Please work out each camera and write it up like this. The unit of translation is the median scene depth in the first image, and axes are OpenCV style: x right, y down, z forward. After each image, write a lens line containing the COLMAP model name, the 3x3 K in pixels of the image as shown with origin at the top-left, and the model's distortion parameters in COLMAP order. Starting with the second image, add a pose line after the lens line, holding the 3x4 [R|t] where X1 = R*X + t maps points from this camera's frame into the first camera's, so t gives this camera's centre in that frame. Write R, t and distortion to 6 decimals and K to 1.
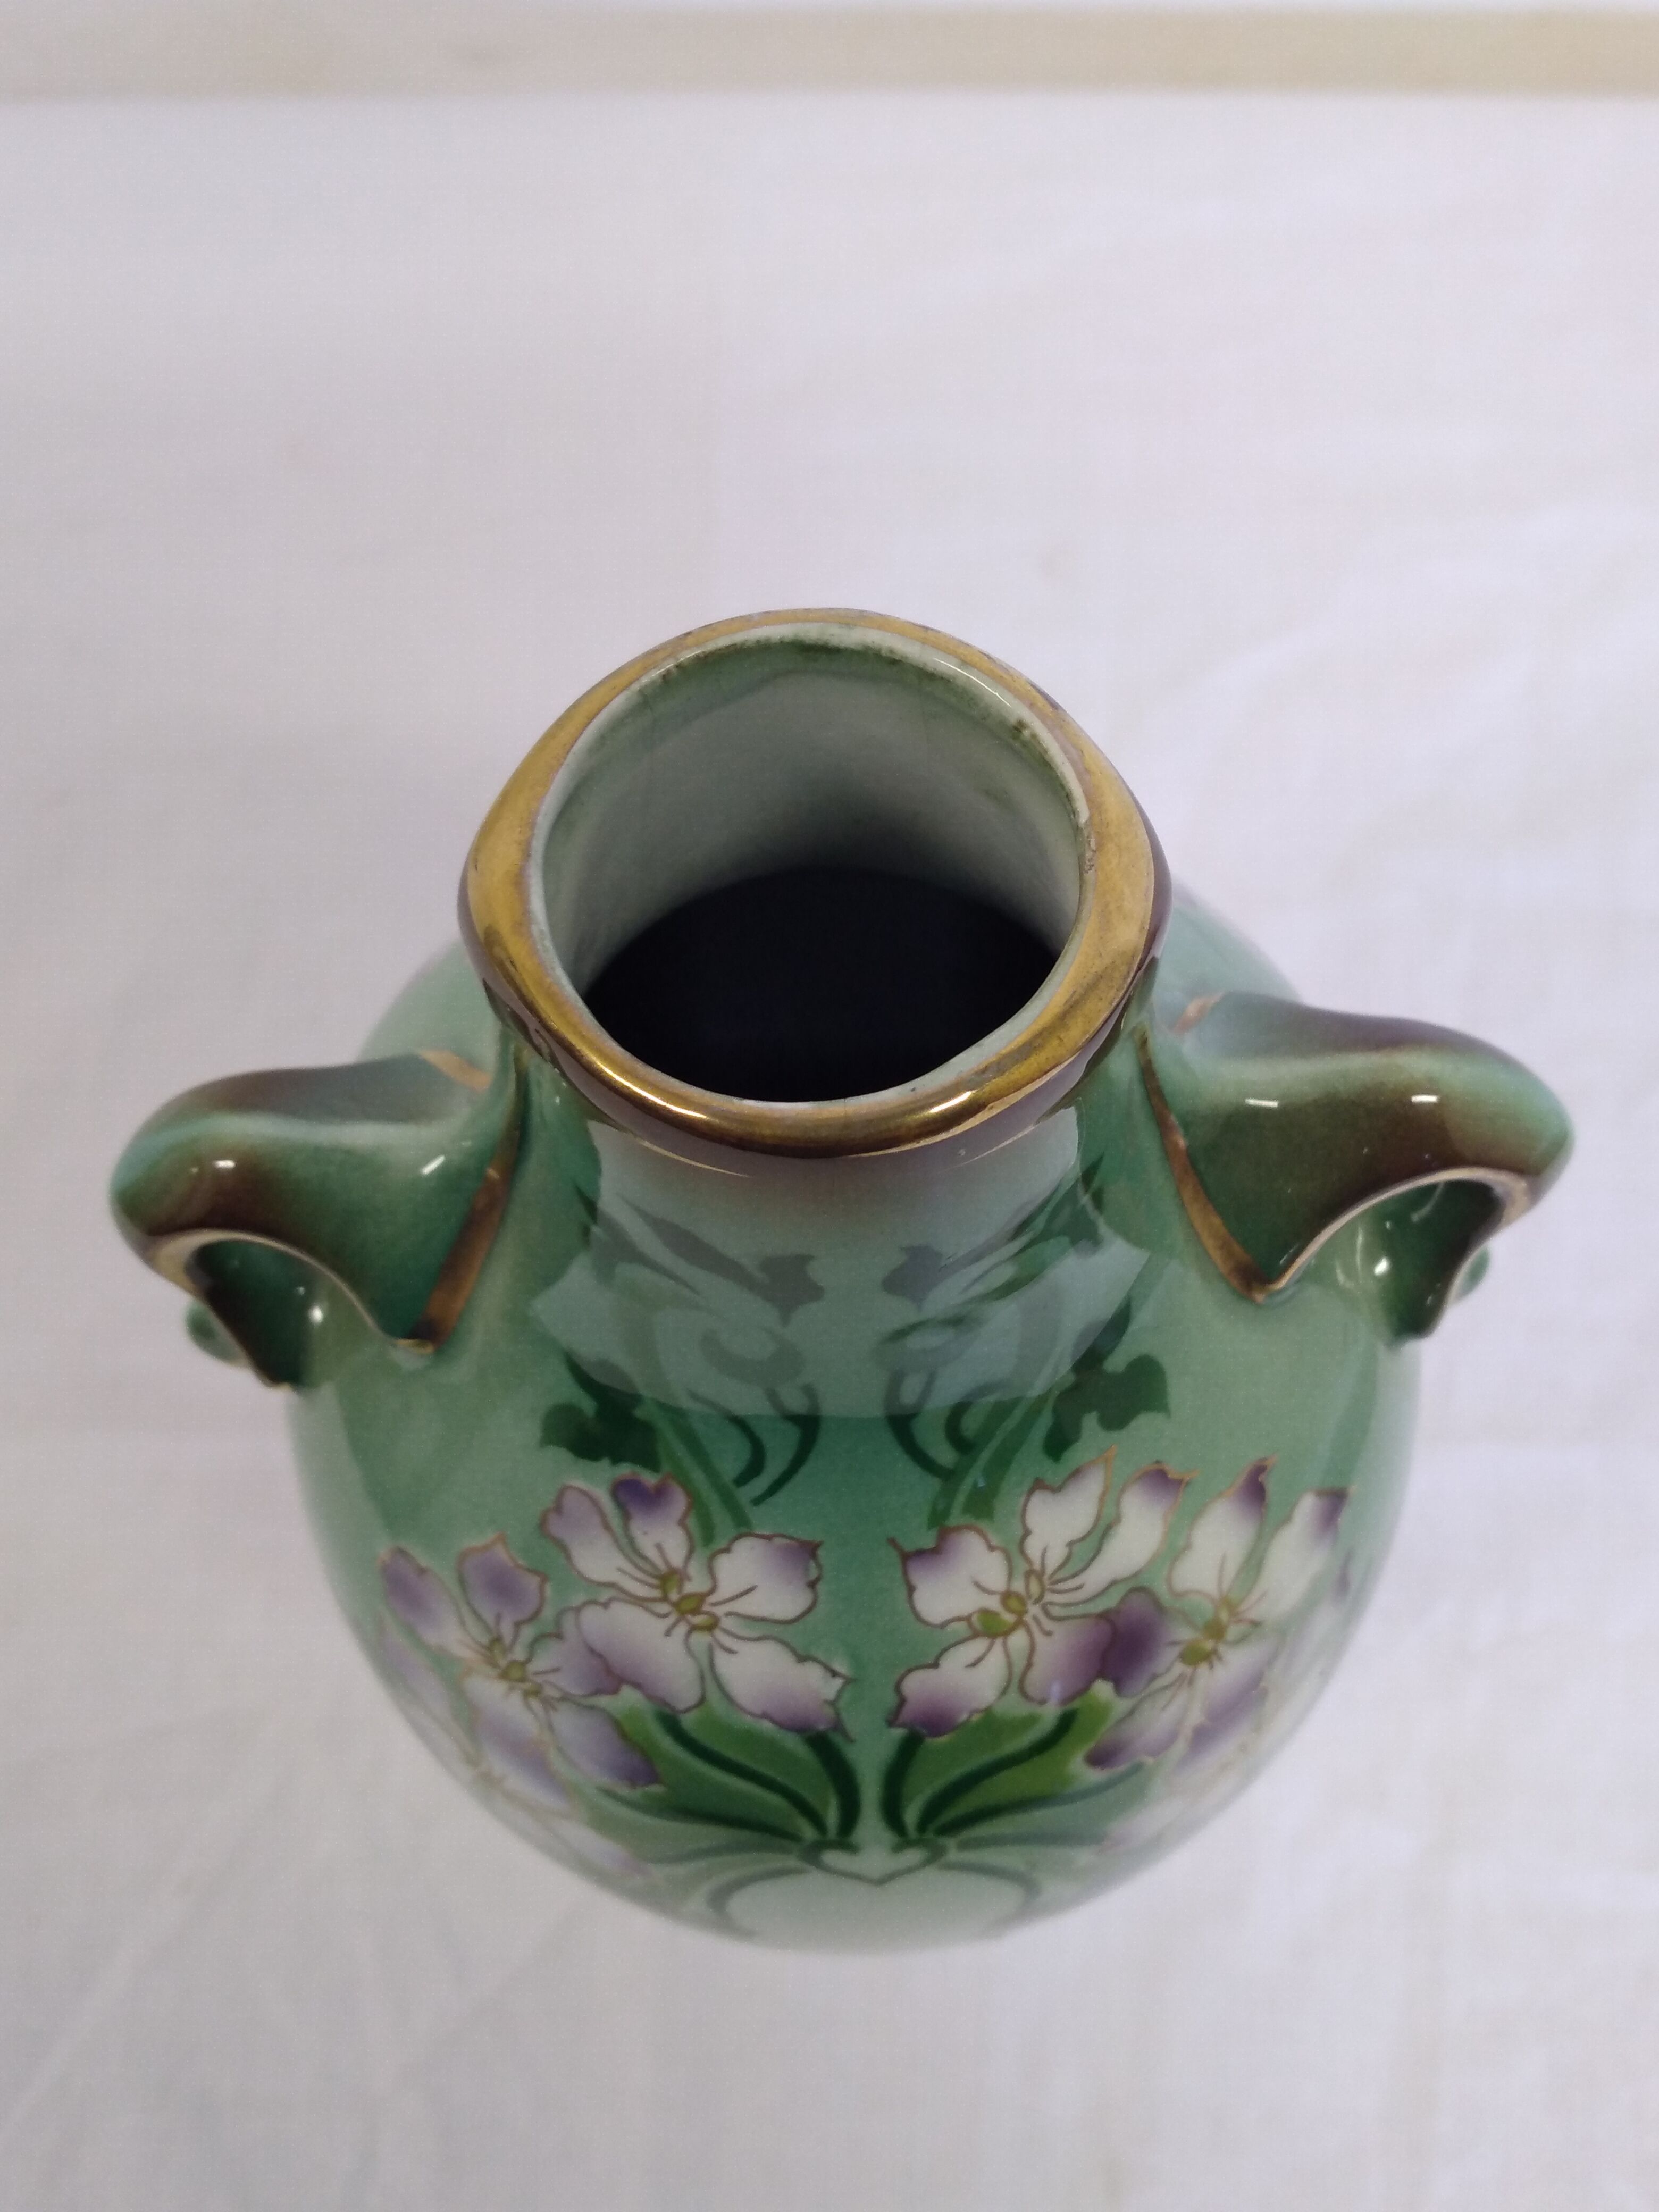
lens RADIAL K [[2514.1, 0, 829.5], [0, 2514.1, 1106.0], [0, 0, 1]] dist [0.128595, -0.742978]
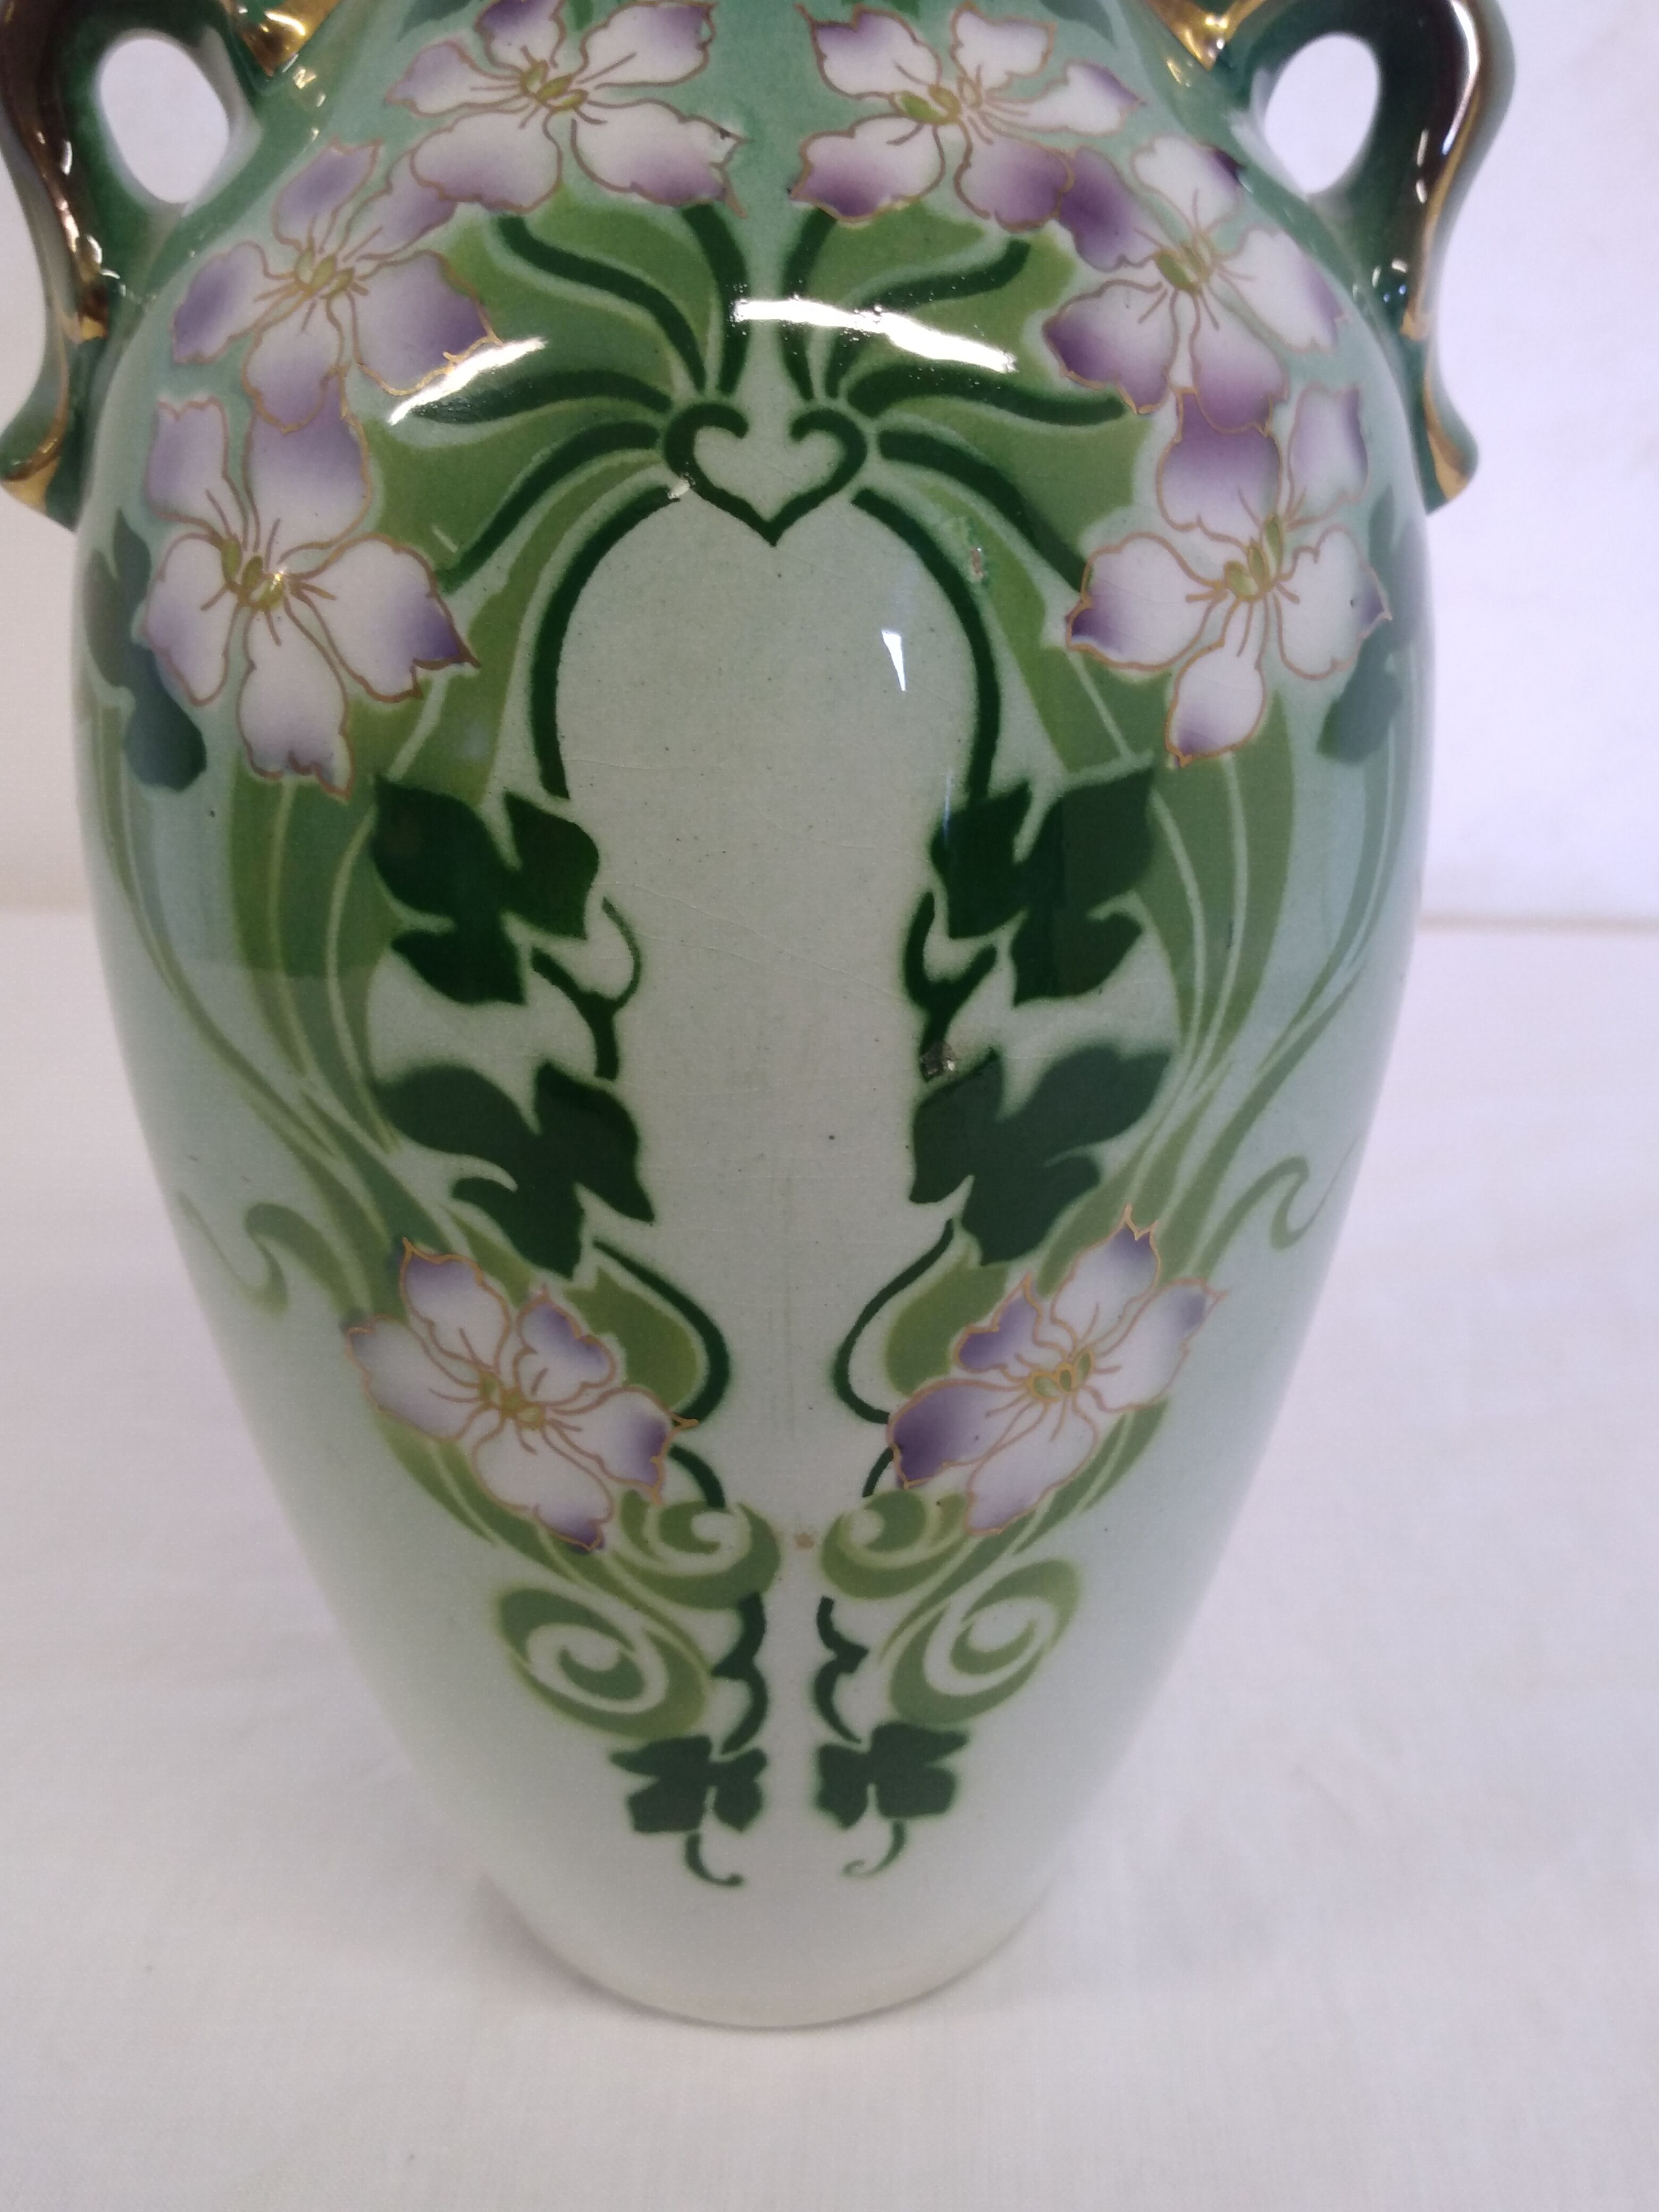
lens RADIAL K [[2514.1, 0, 829.5], [0, 2514.1, 1106.0], [0, 0, 1]] dist [0.128595, -0.742978]
pose [[0.999491, 0.028847, 0.013631, 0.033307], [-0.011226, 0.717883, -0.696073, 1.005190], [-0.029865, 0.695566, 0.717841, 0.635674]]
